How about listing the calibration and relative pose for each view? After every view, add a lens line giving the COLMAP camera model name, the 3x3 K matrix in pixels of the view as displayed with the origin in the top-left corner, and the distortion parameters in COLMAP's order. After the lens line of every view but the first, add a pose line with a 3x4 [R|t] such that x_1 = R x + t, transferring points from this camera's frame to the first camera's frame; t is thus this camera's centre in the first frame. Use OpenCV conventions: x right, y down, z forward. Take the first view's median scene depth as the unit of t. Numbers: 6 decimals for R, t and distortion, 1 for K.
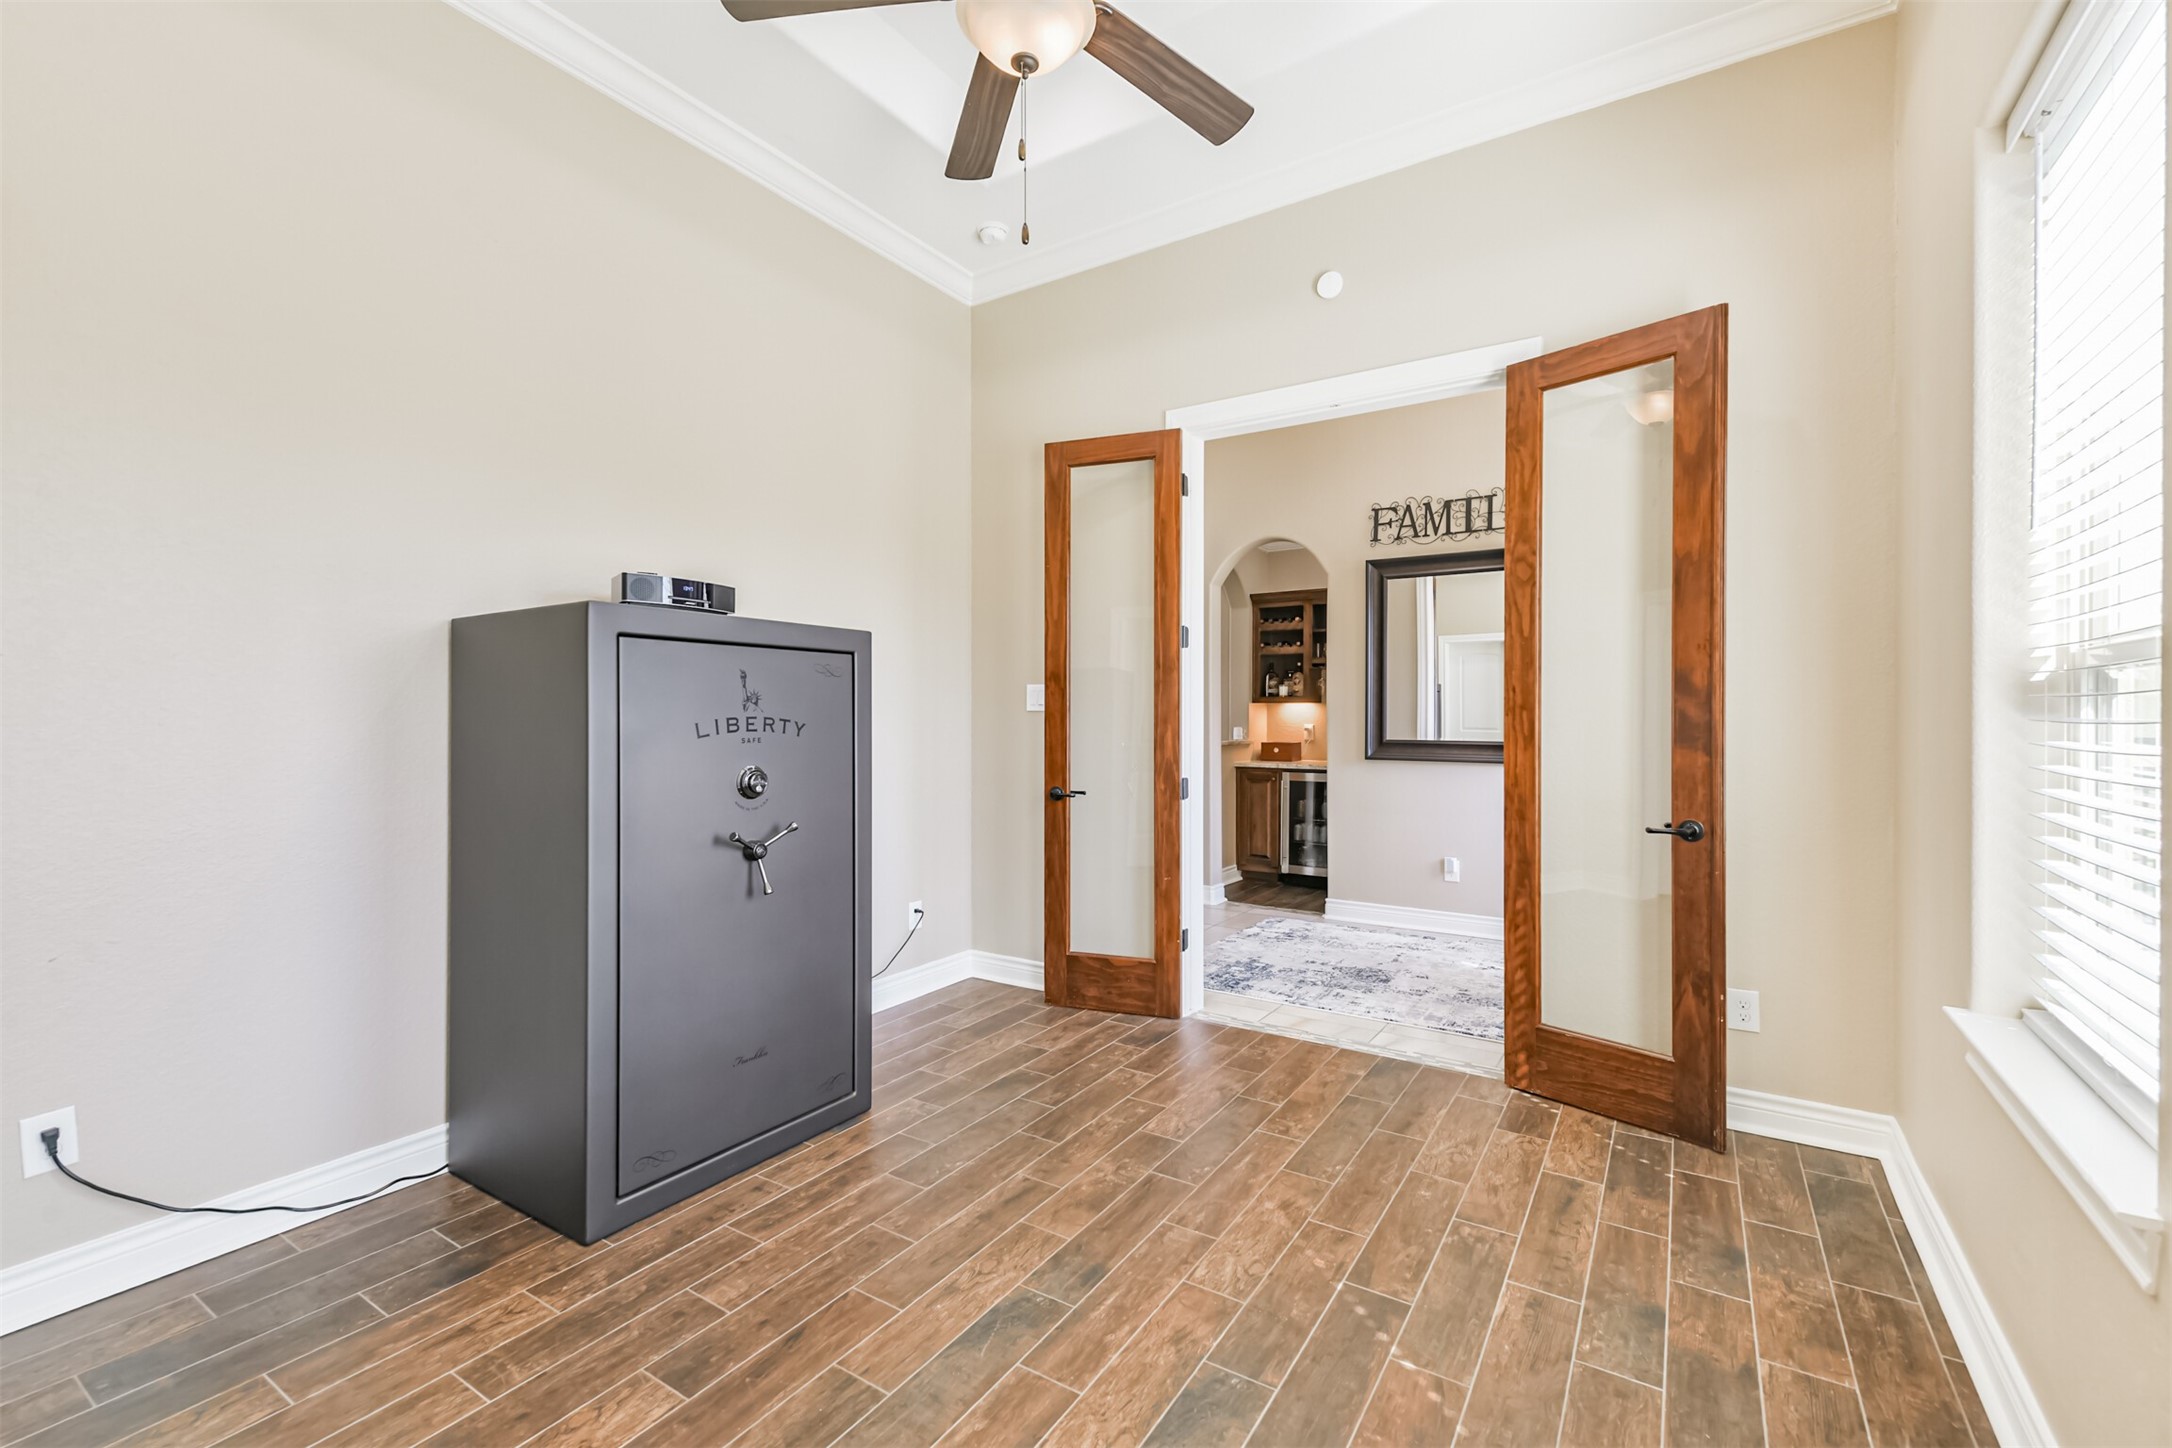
lens RADIAL K [[942.8, 0, 1086.0], [0, 942.8, 724.0], [0, 0, 1]] dist [0.017317, -0.000492]
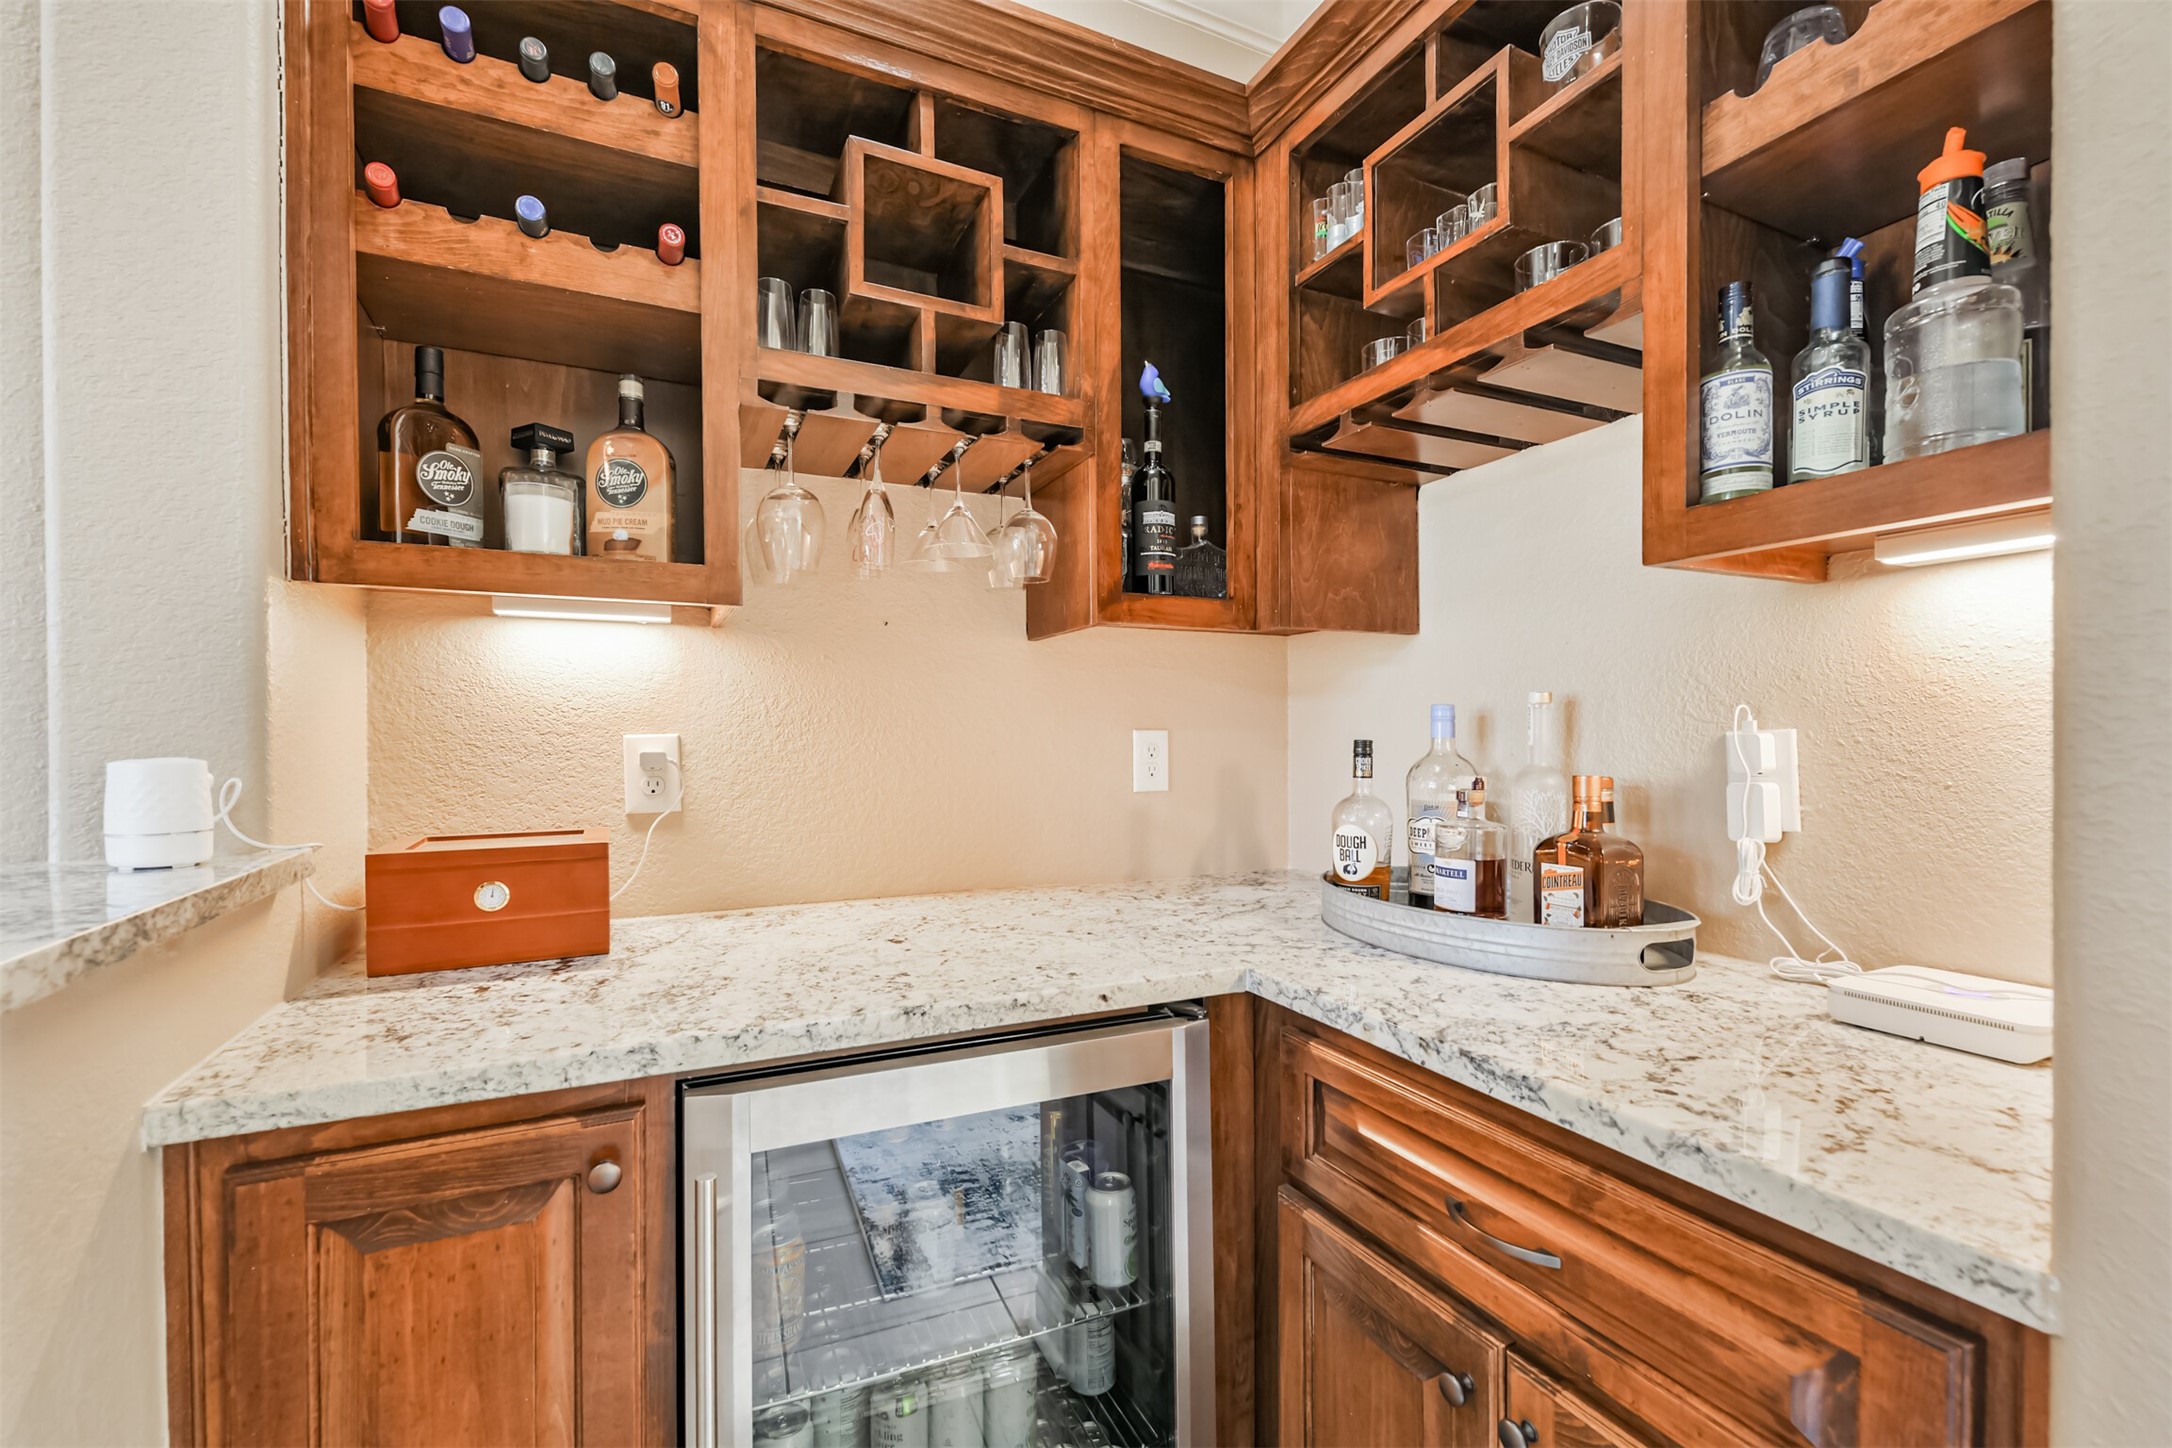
lens RADIAL K [[942.8, 0, 1086.0], [0, 942.8, 724.0], [0, 0, 1]] dist [0.017317, -0.000492]
pose [[0.524137, 0.005225, 0.851618, 0.118493], [0.013214, 0.999811, -0.014267, 0.002765], [-0.851531, 0.018731, 0.523969, 0.830828]]
